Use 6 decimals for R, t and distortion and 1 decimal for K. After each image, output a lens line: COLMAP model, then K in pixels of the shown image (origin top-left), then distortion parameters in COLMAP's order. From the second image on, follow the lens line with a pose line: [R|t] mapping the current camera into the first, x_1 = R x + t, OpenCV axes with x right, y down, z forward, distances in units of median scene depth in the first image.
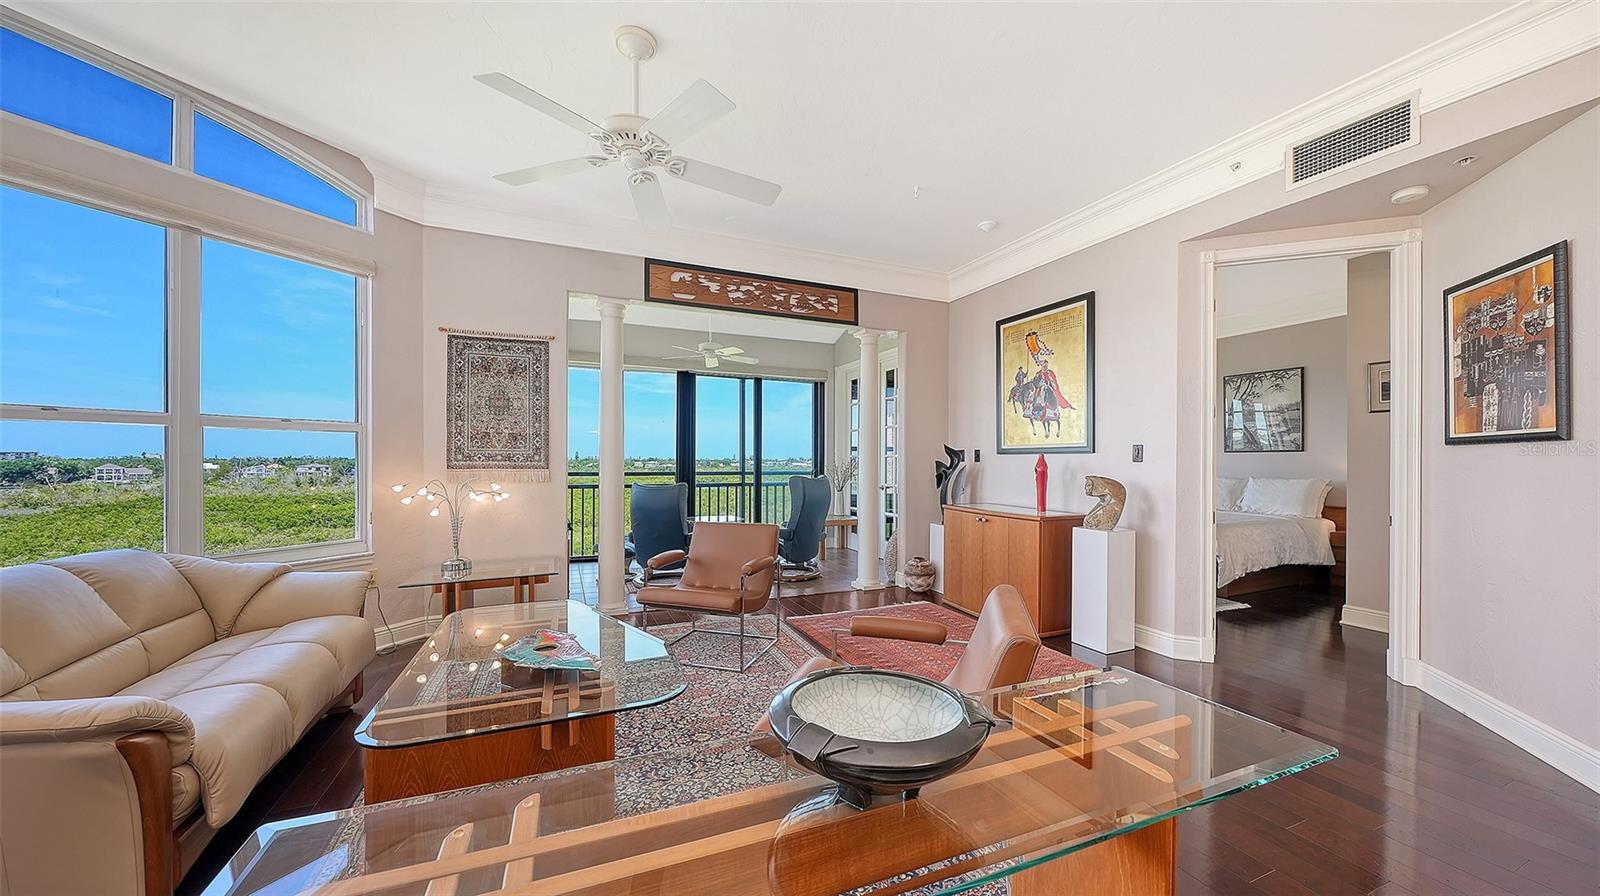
lens RADIAL K [[560.2, 0, 801.7], [0, 560.2, 458.0], [0, 0, 1]] dist [-0.002979, -0.001416]
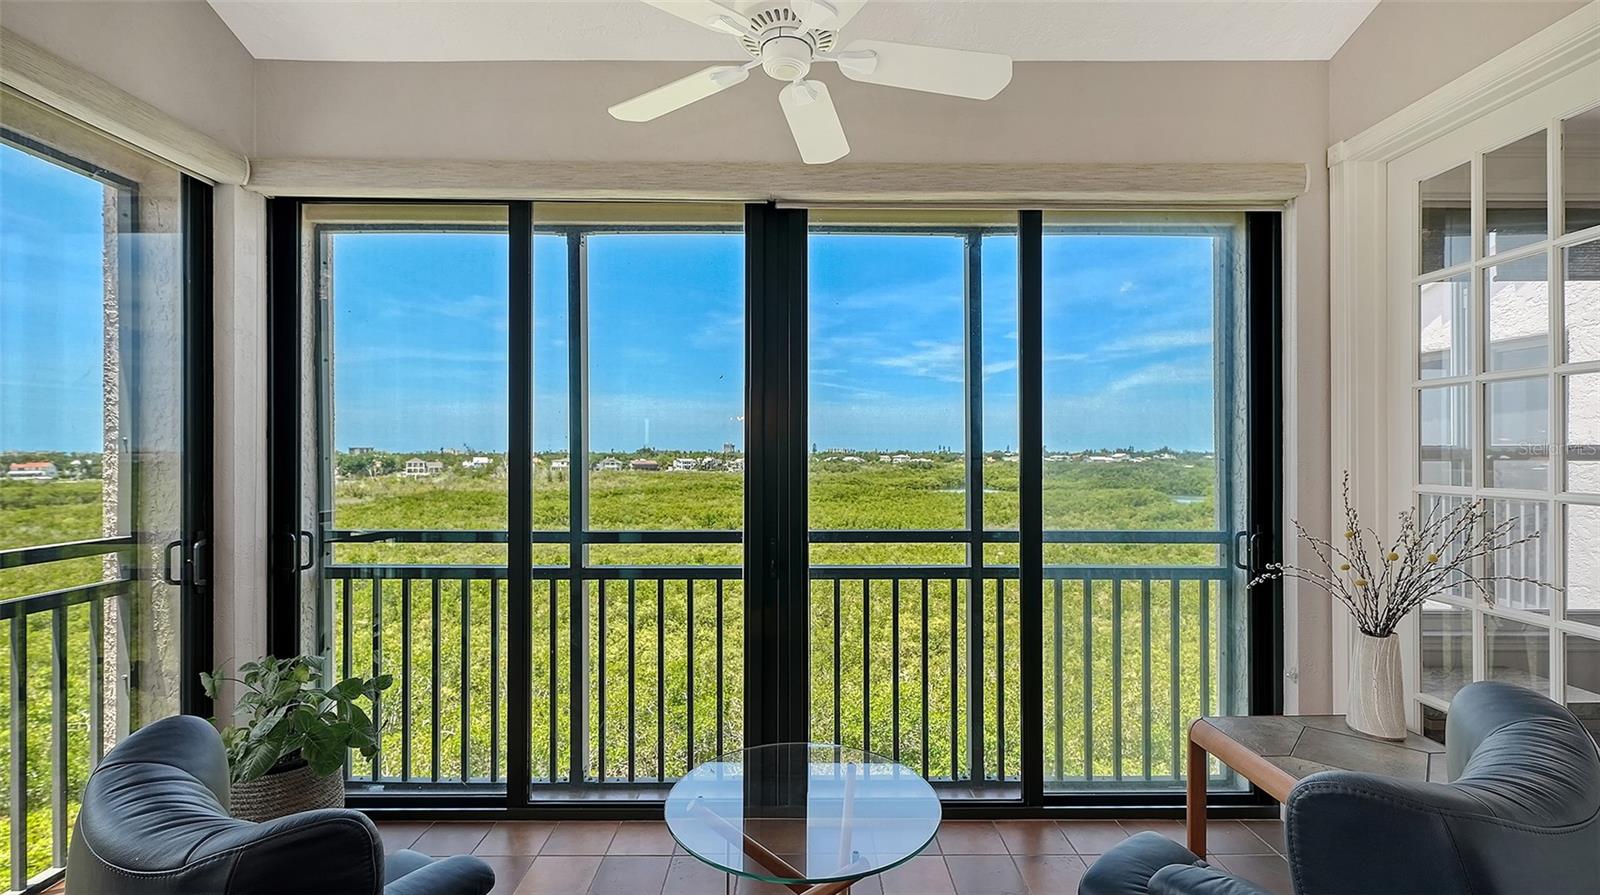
lens RADIAL K [[708.8, 0, 801.0], [0, 708.8, 449.0], [0, 0, 1]] dist [0.006549, -0.000940]
pose [[0.917988, -0.006353, -0.396557, -0.061423], [0.006373, 0.999979, -0.001268, -0.034027], [0.396557, -0.001363, 0.918009, 0.975320]]
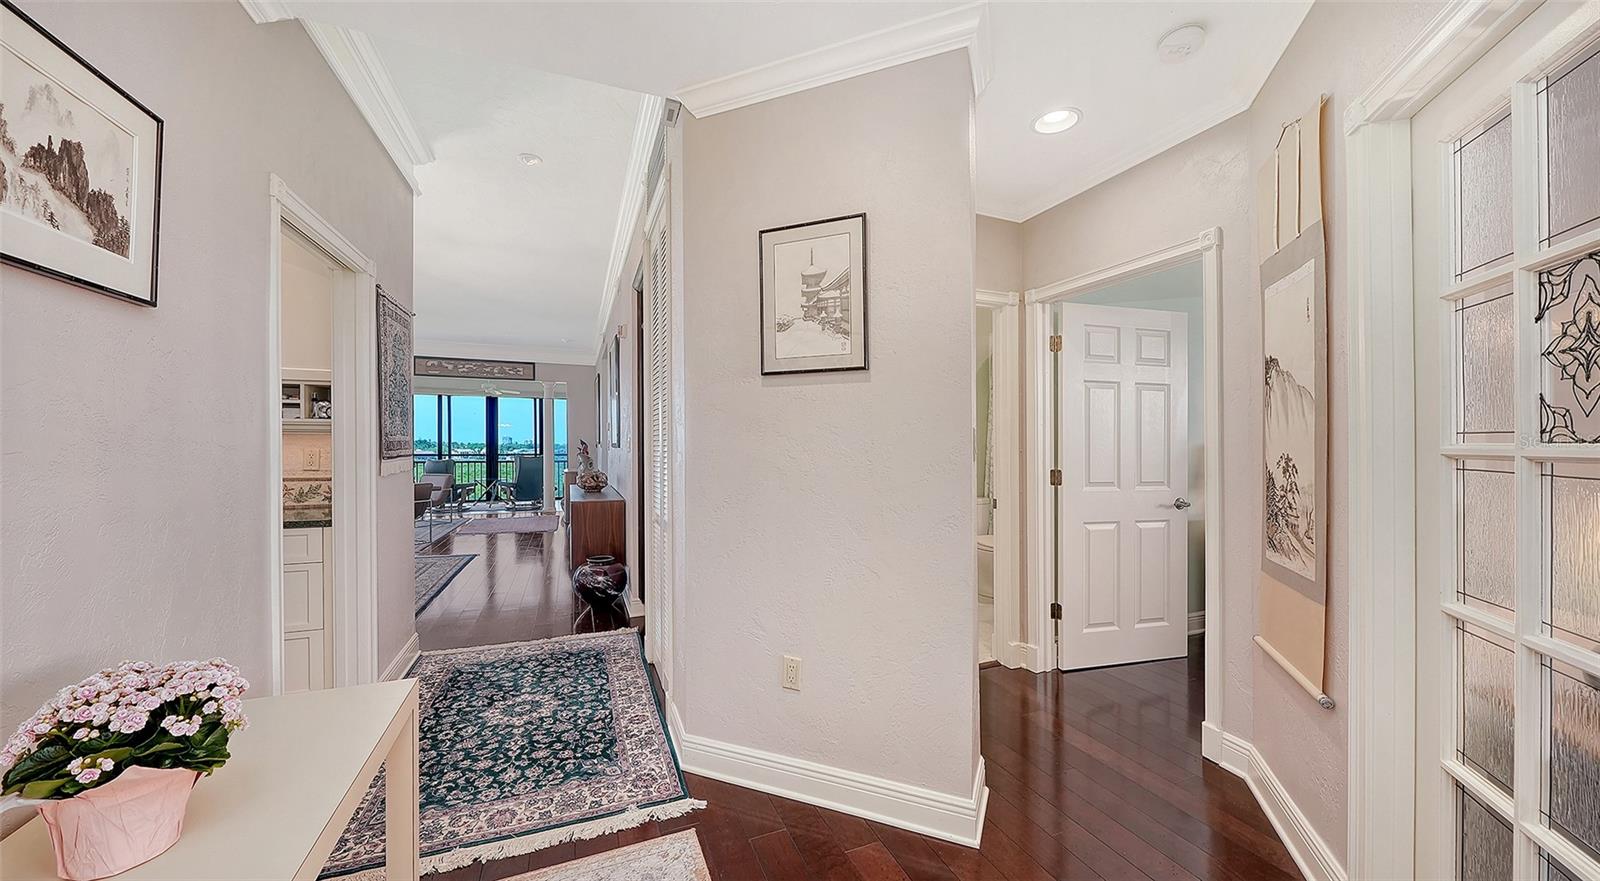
lens RADIAL K [[560.2, 0, 801.8], [0, 560.2, 457.0], [0, 0, 1]] dist [-0.002979, -0.001416]
pose [[0.999672, -0.002027, -0.025518, 1.204372], [0.002734, 0.999612, 0.027720, -0.014365], [0.025452, -0.027781, 0.999290, -1.081405]]
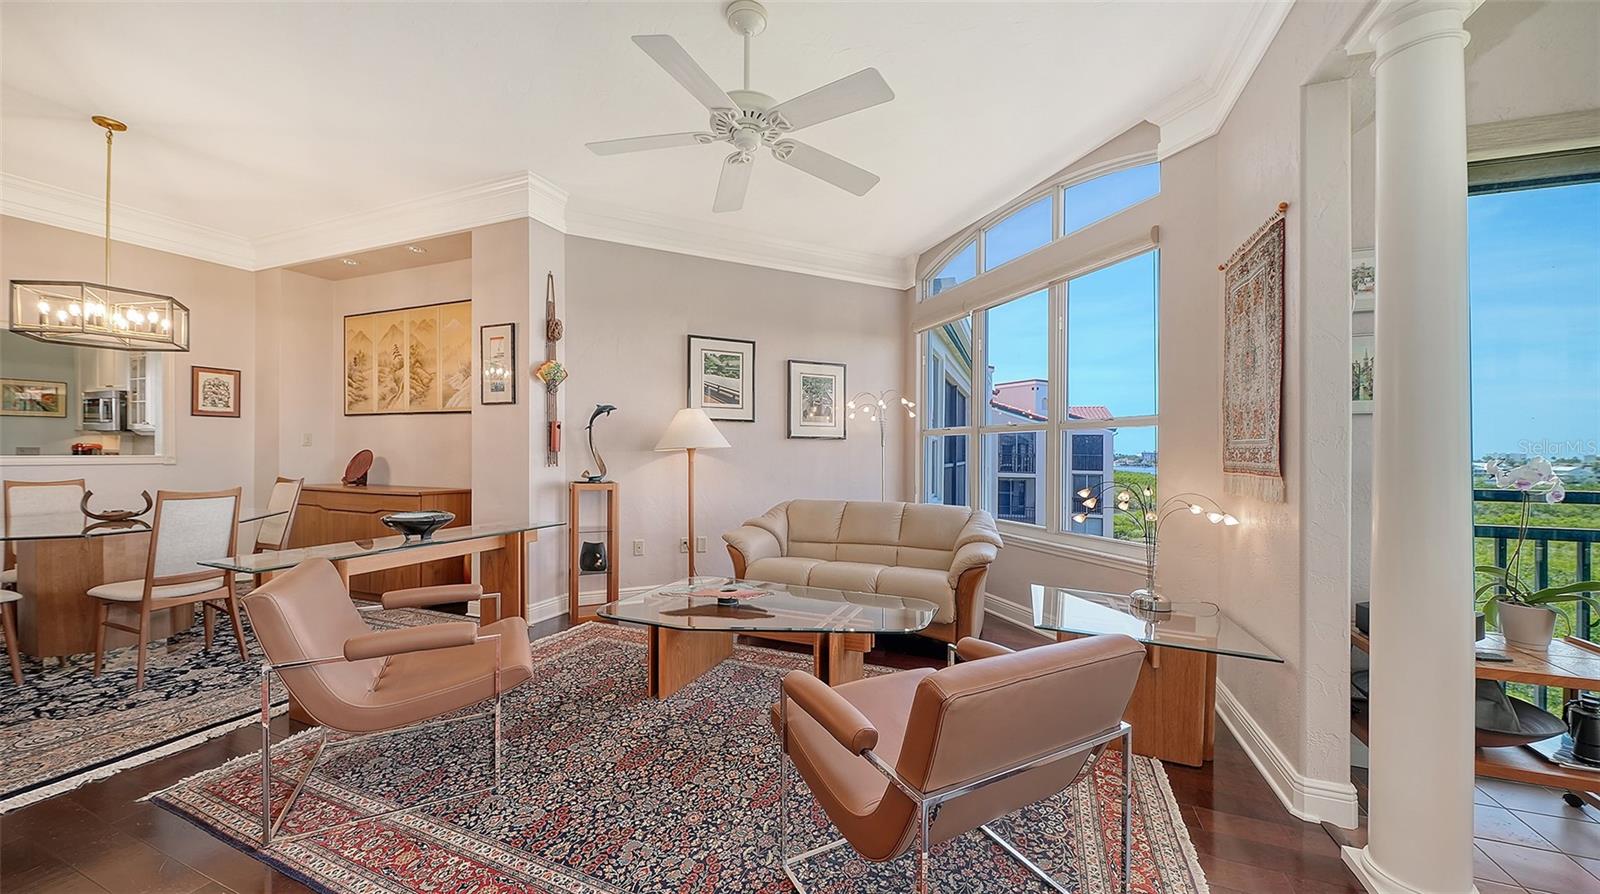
lens RADIAL K [[560.2, 0, 800.6], [0, 560.2, 450.5], [0, 0, 1]] dist [-0.002979, -0.001416]
pose [[-0.711331, -0.010834, -0.702774, 0.160964], [-0.010878, 0.999931, -0.004405, 0.002010], [0.702773, 0.004511, -0.711400, 0.907322]]
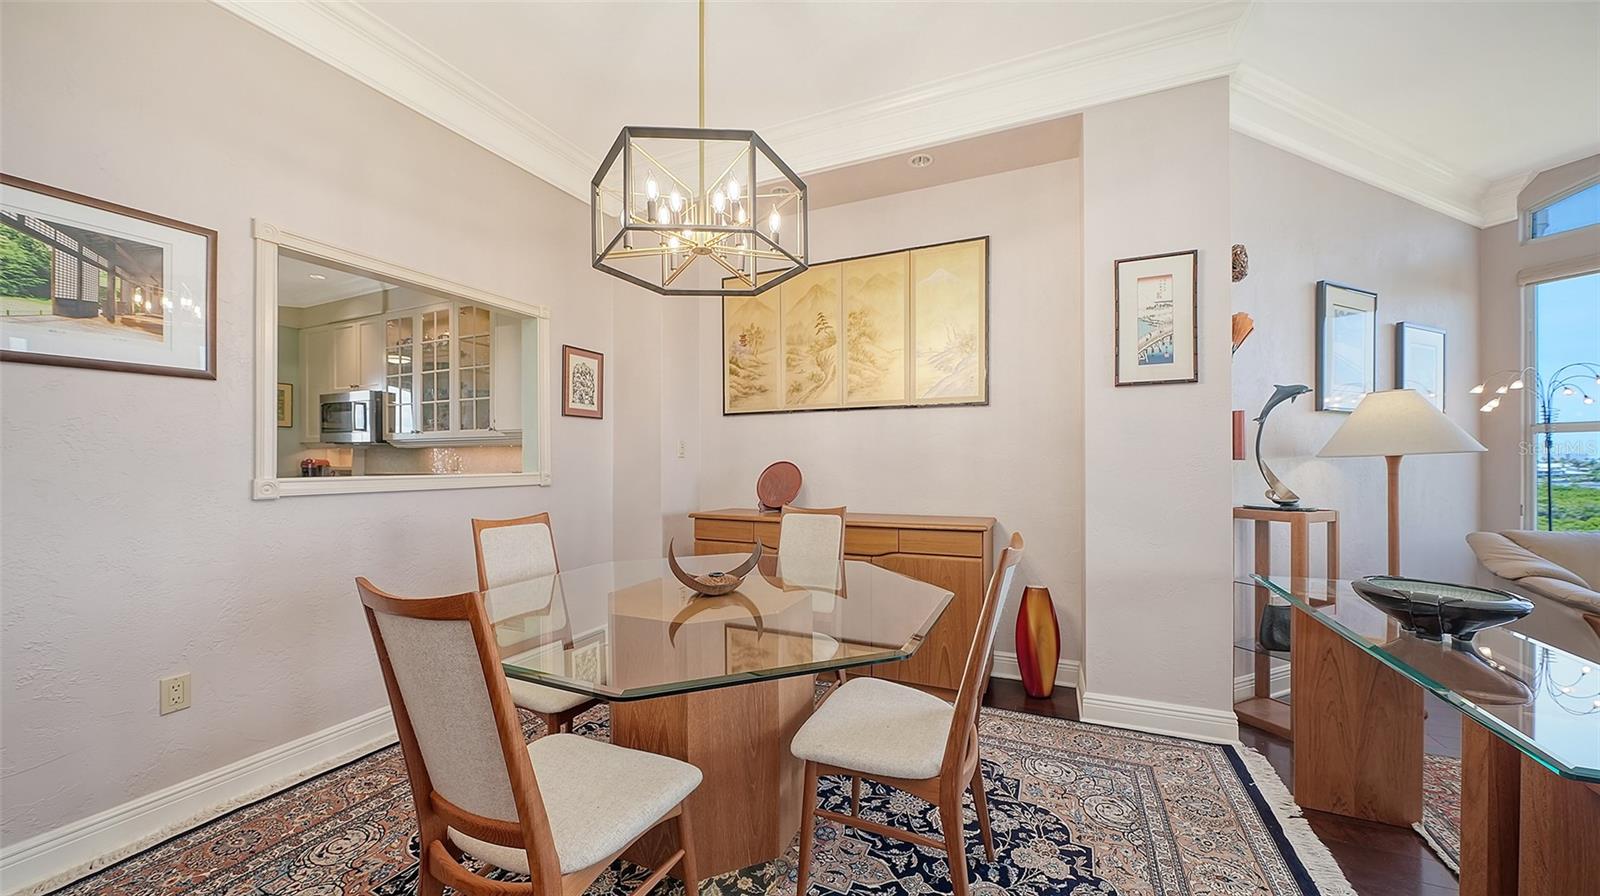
lens RADIAL K [[560.2, 0, 795.8], [0, 560.2, 455.8], [0, 0, 1]] dist [-0.002979, -0.001416]
pose [[-0.745176, -0.009449, -0.666801, 0.483187], [-0.000666, 0.999910, -0.013426, 0.007028], [0.666868, -0.009560, -0.745115, 0.166263]]
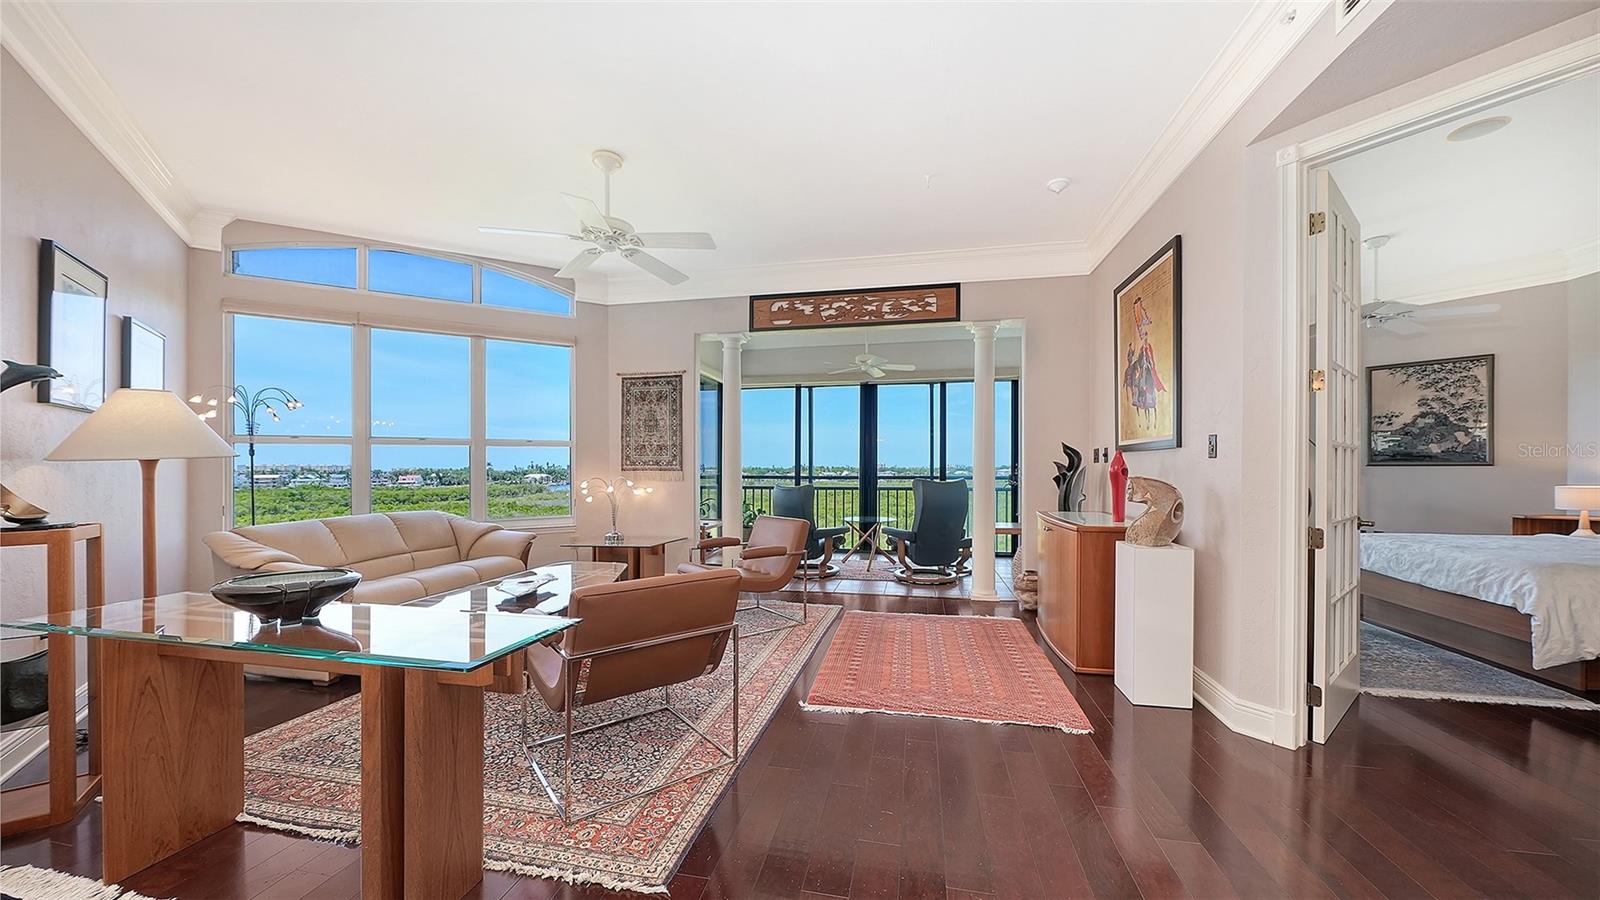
lens RADIAL K [[560.2, 0, 806.2], [0, 560.2, 469.0], [0, 0, 1]] dist [-0.002979, -0.001416]
pose [[0.819910, -0.005078, -0.572470, 0.465873], [0.008461, 0.999959, 0.003249, 0.011024], [0.572430, -0.007507, 0.819919, 0.073342]]
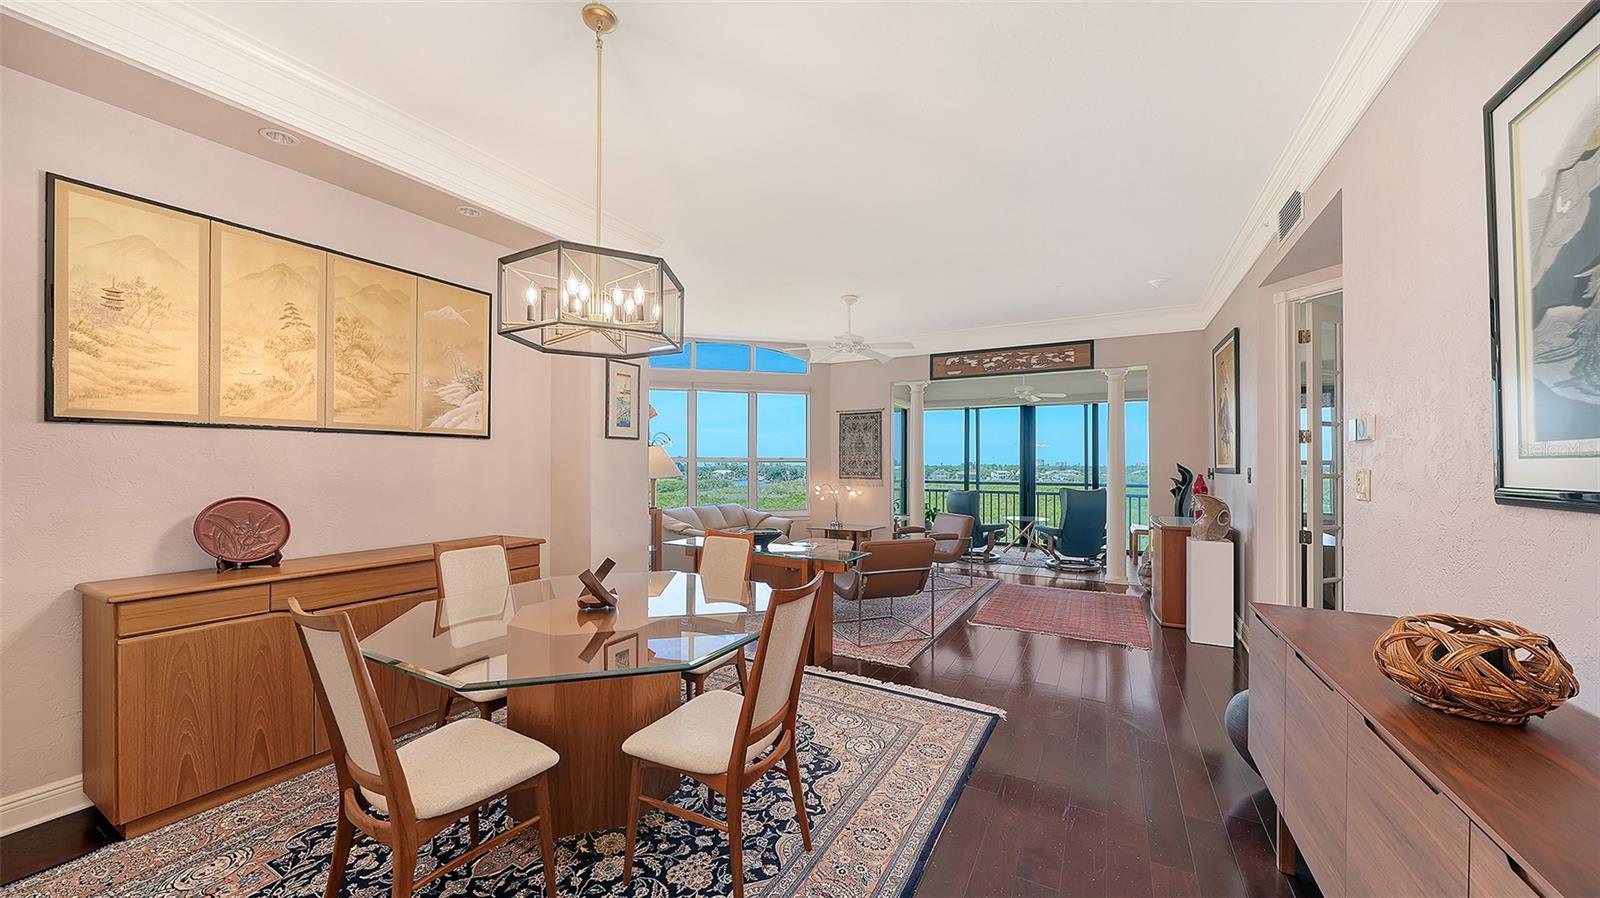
lens RADIAL K [[560.2, 0, 809.2], [0, 560.2, 451.2], [0, 0, 1]] dist [-0.002979, -0.001416]
pose [[0.622227, -0.021476, -0.782542, 0.737946], [0.003302, 0.999687, -0.024810, -0.024915], [0.782830, 0.012853, 0.622103, -0.300010]]
